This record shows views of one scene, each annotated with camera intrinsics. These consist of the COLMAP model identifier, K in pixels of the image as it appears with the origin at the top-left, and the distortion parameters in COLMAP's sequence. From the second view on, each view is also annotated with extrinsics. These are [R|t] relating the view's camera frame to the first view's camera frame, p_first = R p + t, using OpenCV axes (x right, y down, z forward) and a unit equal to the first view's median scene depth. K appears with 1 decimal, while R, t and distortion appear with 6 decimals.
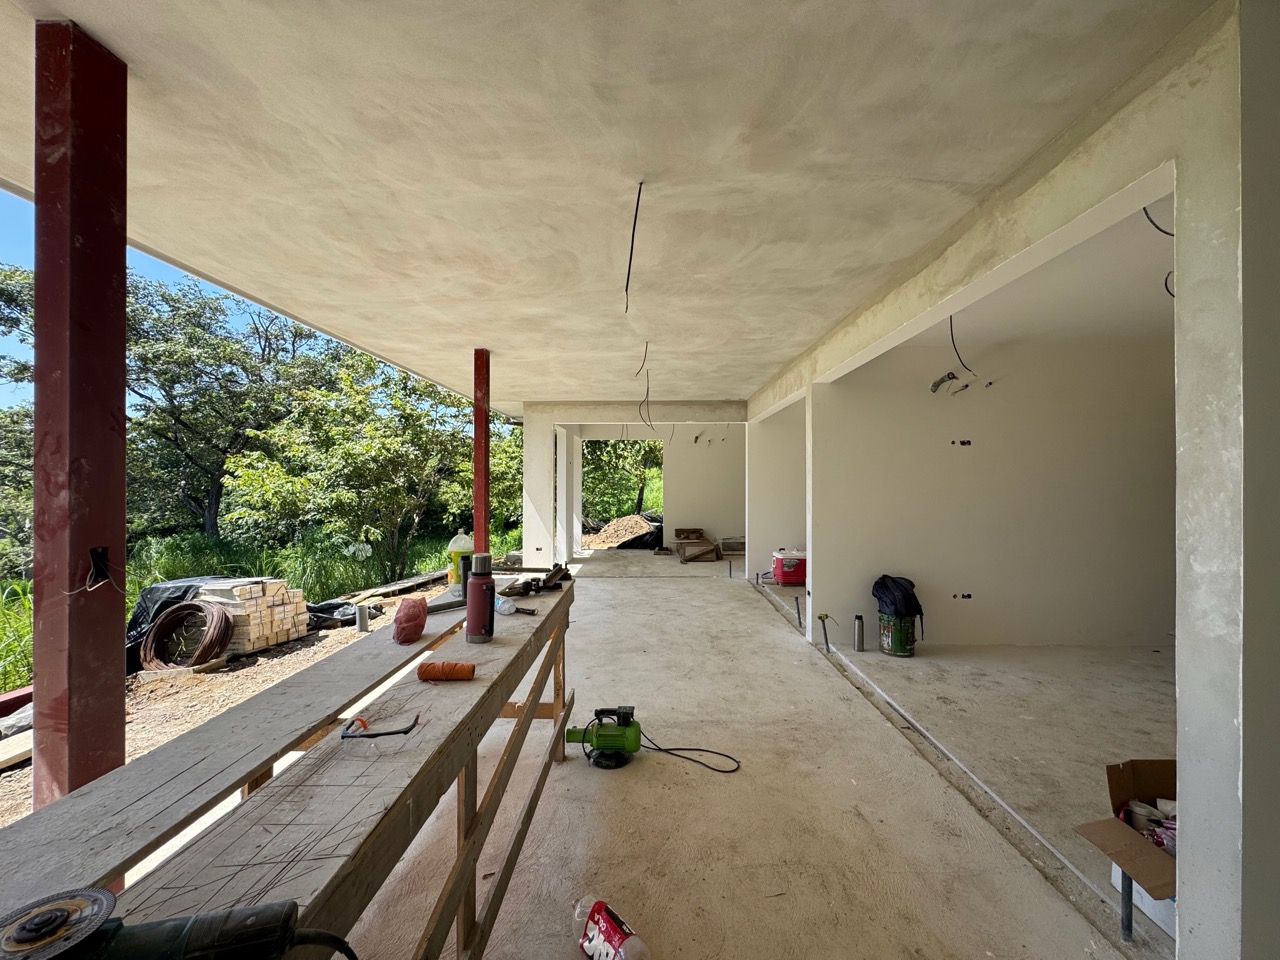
lens RADIAL K [[514.7, 0, 638.4], [0, 514.7, 479.2], [0, 0, 1]] dist [-0.003222, 0.000279]
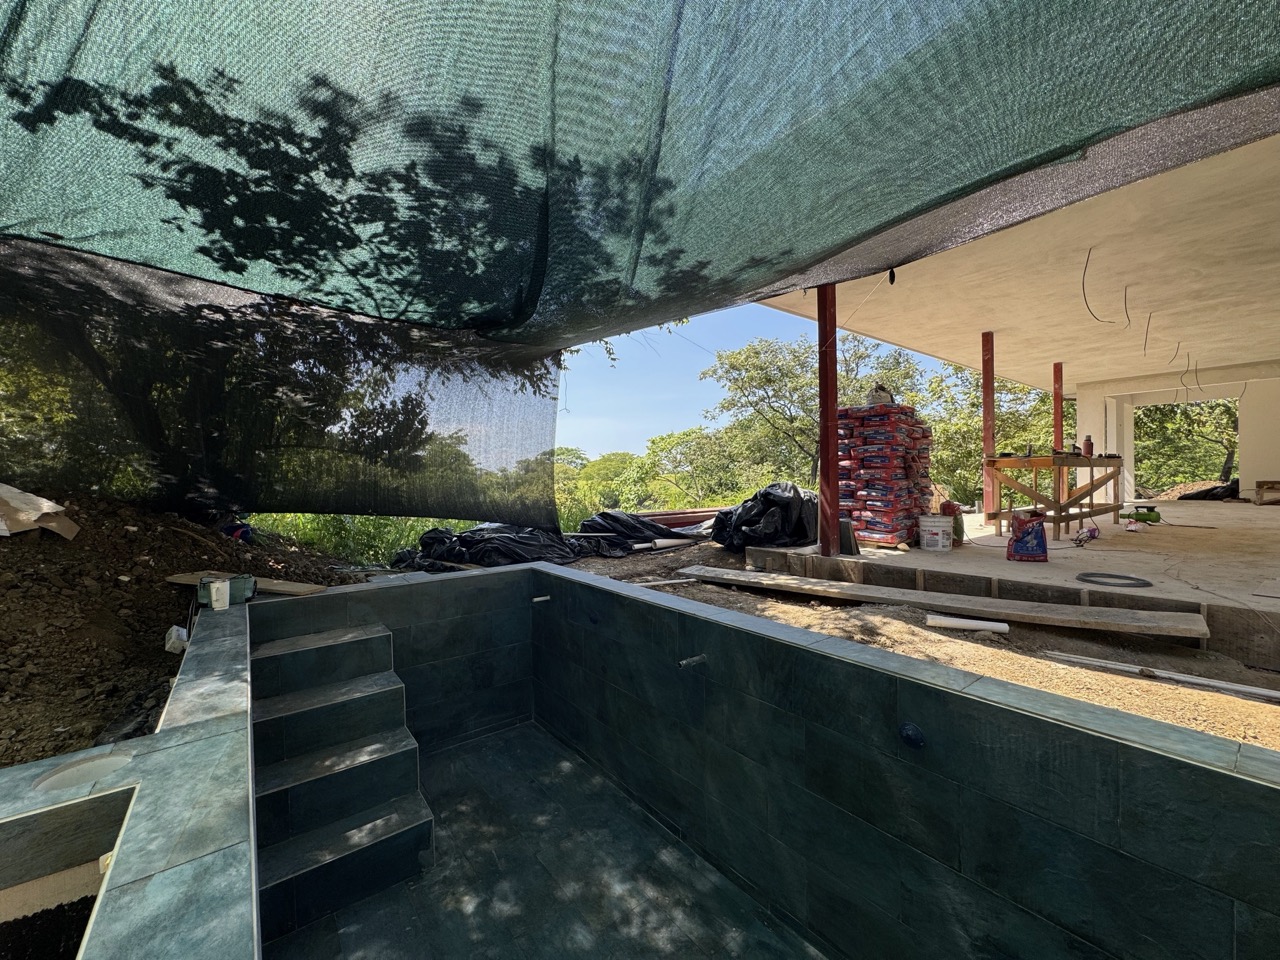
lens RADIAL K [[514.7, 0, 638.4], [0, 514.7, 479.2], [0, 0, 1]] dist [-0.003222, 0.000279]
pose [[0.629988, -0.007231, -0.776571, 0.123352], [0.016864, 0.999848, 0.004371, 0.092331], [0.776422, -0.015850, 0.630014, -0.888869]]
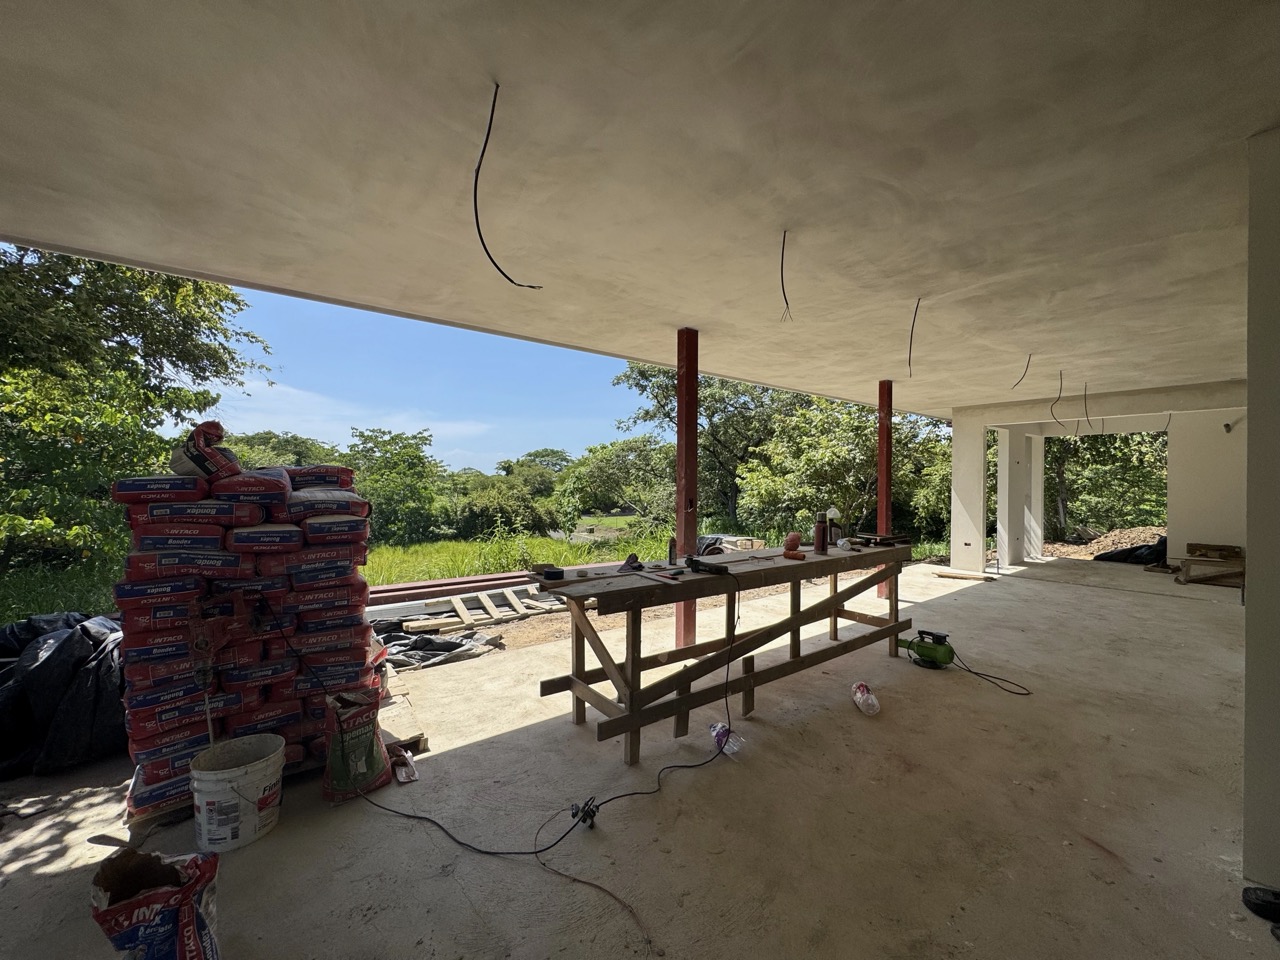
lens RADIAL K [[518.1, 0, 640.0], [0, 518.1, 480.0], [0, 0, 1]] dist [-0.002627, -0.000064]
pose [[0.638962, 0.004186, -0.769227, 0.197967], [-0.005360, 0.999985, 0.000989, 0.004316], [0.769220, 0.003491, 0.638975, -0.211791]]
